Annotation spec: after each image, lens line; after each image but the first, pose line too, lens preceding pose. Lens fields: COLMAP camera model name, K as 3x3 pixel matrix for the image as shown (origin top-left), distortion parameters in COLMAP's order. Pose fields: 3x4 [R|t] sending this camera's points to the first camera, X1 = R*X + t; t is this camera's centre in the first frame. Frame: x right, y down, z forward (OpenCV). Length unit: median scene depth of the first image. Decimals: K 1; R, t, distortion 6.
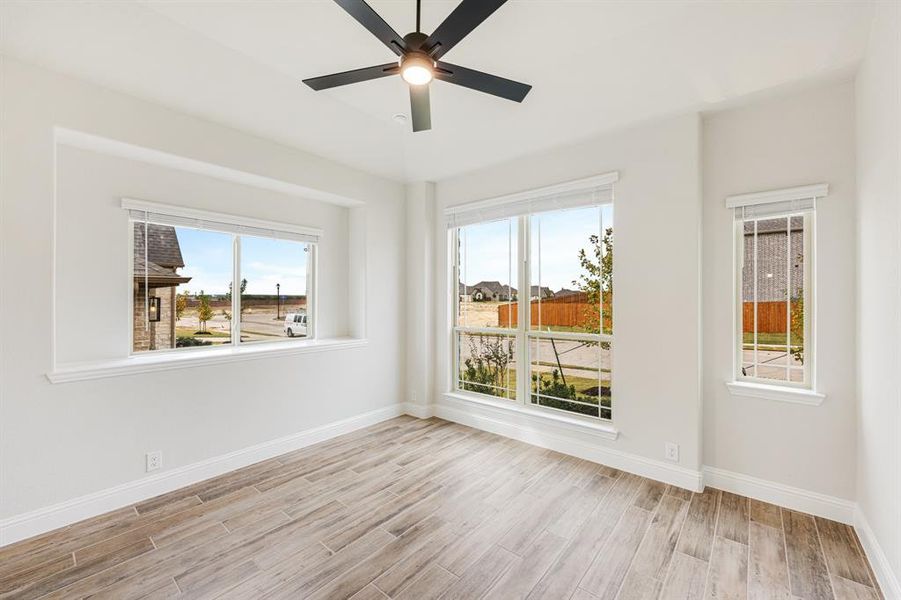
lens RADIAL K [[363.9, 0, 450.5], [0, 363.9, 300.0], [0, 0, 1]] dist [-0.001113, -0.000111]
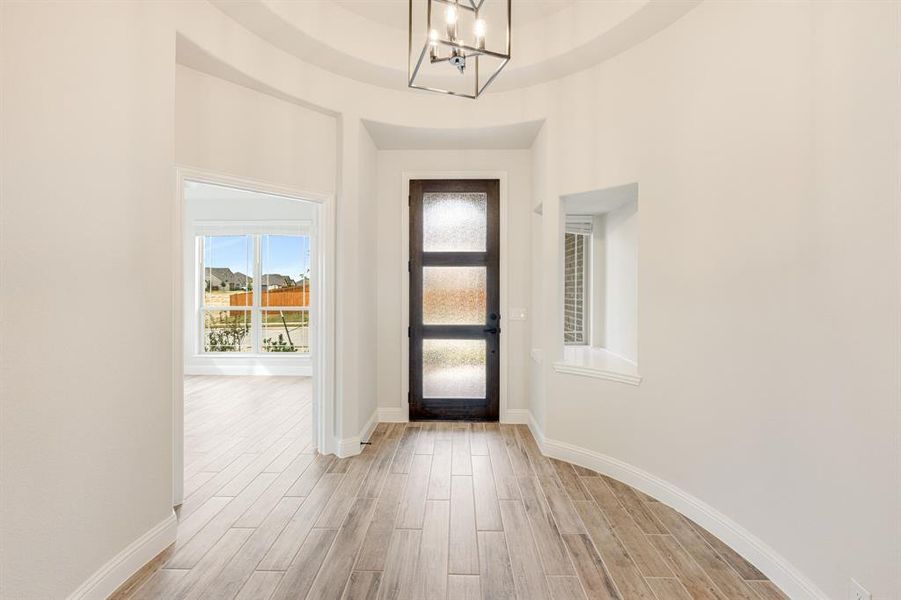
lens RADIAL K [[362.0, 0, 452.0], [0, 362.0, 288.6], [0, 0, 1]] dist [0.000250, 0.000005]
pose [[0.775099, 0.001199, 0.631839, -0.136080], [0.000012, 0.999998, -0.001913, 0.005989], [-0.631840, 0.001490, 0.775097, -0.758884]]
